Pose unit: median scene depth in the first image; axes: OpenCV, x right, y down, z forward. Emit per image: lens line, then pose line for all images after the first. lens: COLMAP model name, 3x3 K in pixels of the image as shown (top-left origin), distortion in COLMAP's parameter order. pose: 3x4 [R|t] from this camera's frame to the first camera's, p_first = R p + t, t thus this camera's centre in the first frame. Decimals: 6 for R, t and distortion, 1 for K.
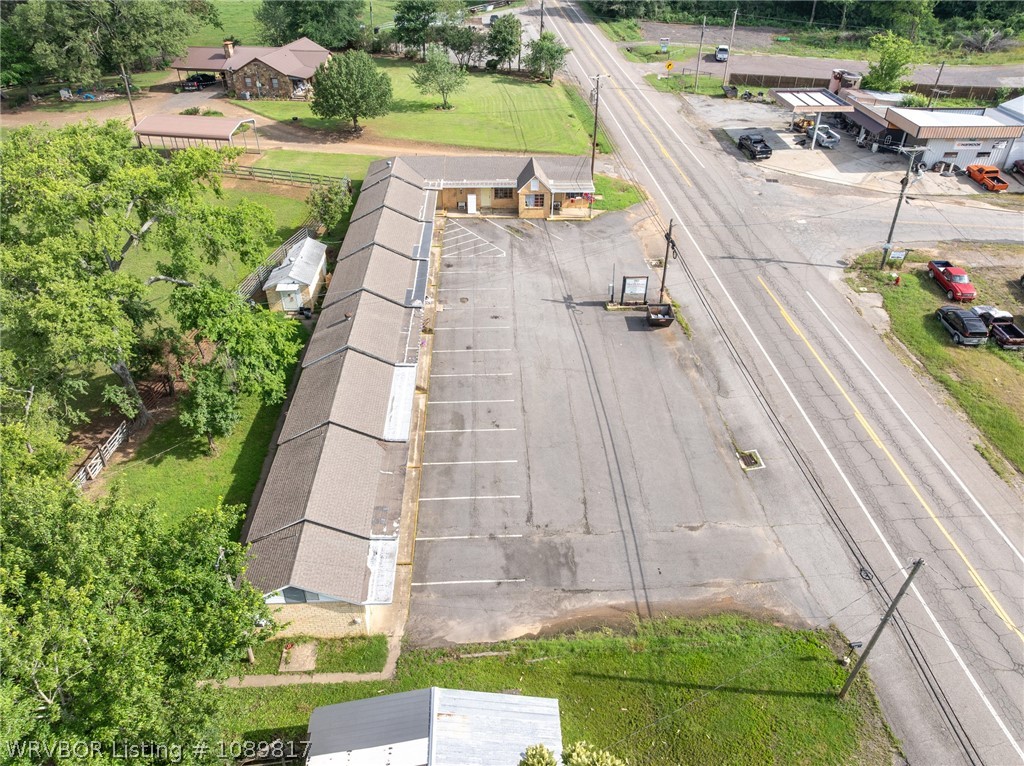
lens RADIAL K [[720.4, 0, 516.4], [0, 720.4, 380.7], [0, 0, 1]] dist [-0.048999, 0.021735]
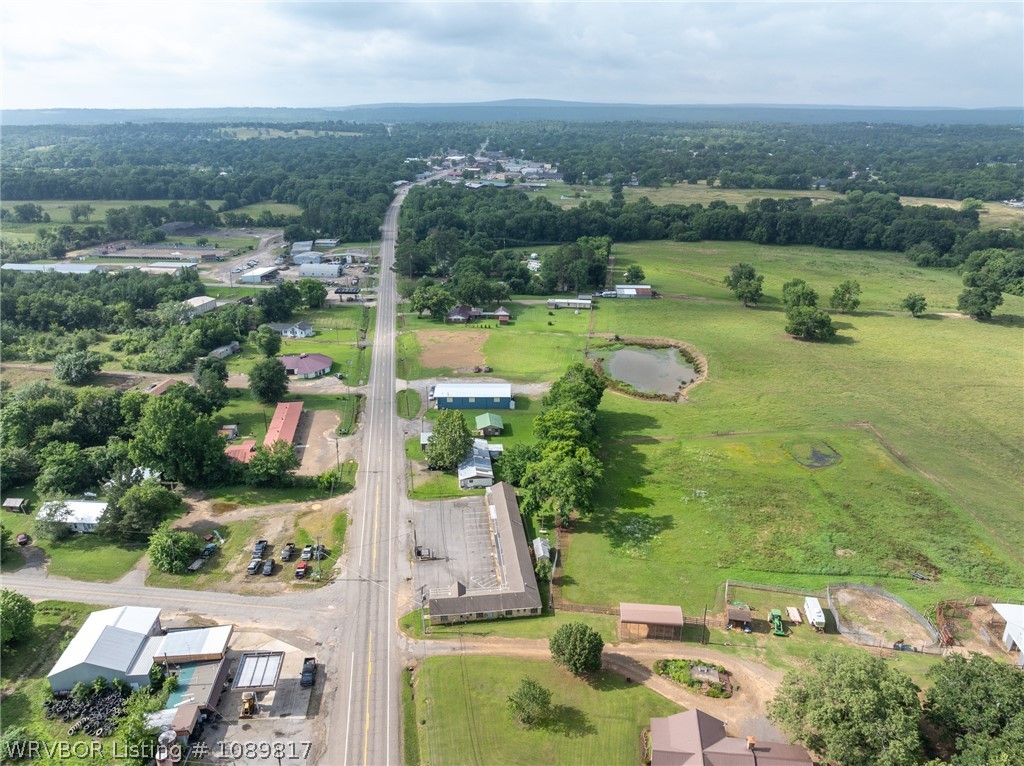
lens RADIAL K [[729.9, 0, 514.7], [0, 729.9, 352.2], [0, 0, 1]] dist [-0.033297, -0.003209]
pose [[-0.997554, 0.022482, -0.066187, -0.020172], [-0.039825, 0.595367, 0.802466, -2.911489], [0.057447, 0.803139, -0.593016, 2.055223]]
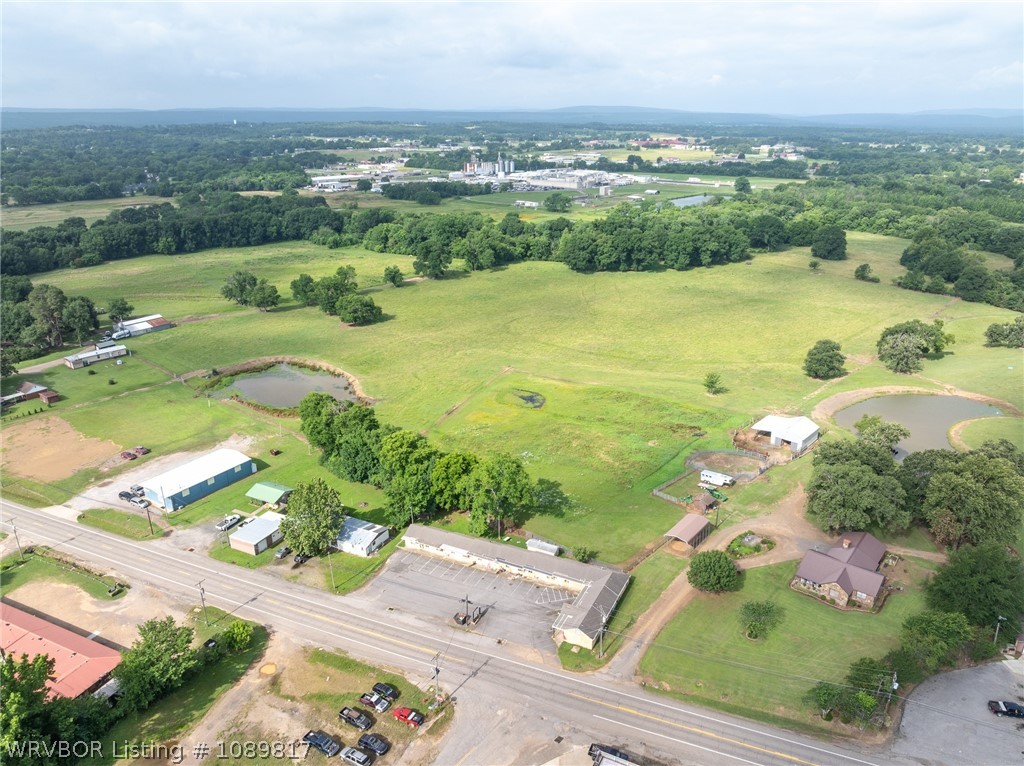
lens RADIAL K [[729.9, 0, 514.7], [0, 729.9, 352.2], [0, 0, 1]] dist [-0.033297, -0.003209]
pose [[-0.481683, 0.273880, -0.832449, 1.936731], [-0.504423, 0.690122, 0.518931, -2.118920], [0.716616, 0.669867, -0.194269, 0.949511]]
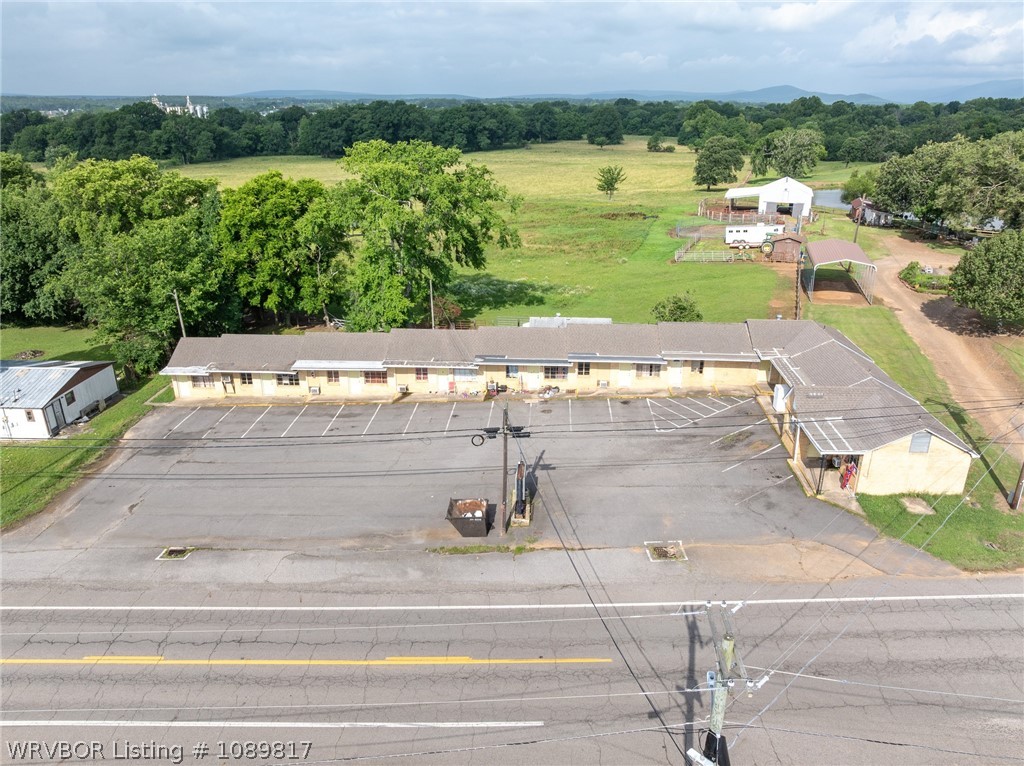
lens RADIAL K [[720.4, 0, 516.4], [0, 720.4, 380.7], [0, 0, 1]] dist [-0.048999, 0.021735]
pose [[-0.099126, 0.360535, -0.927463, 0.750148], [-0.571317, 0.742502, 0.349696, -0.431824], [0.814722, 0.564539, 0.132379, 0.821147]]
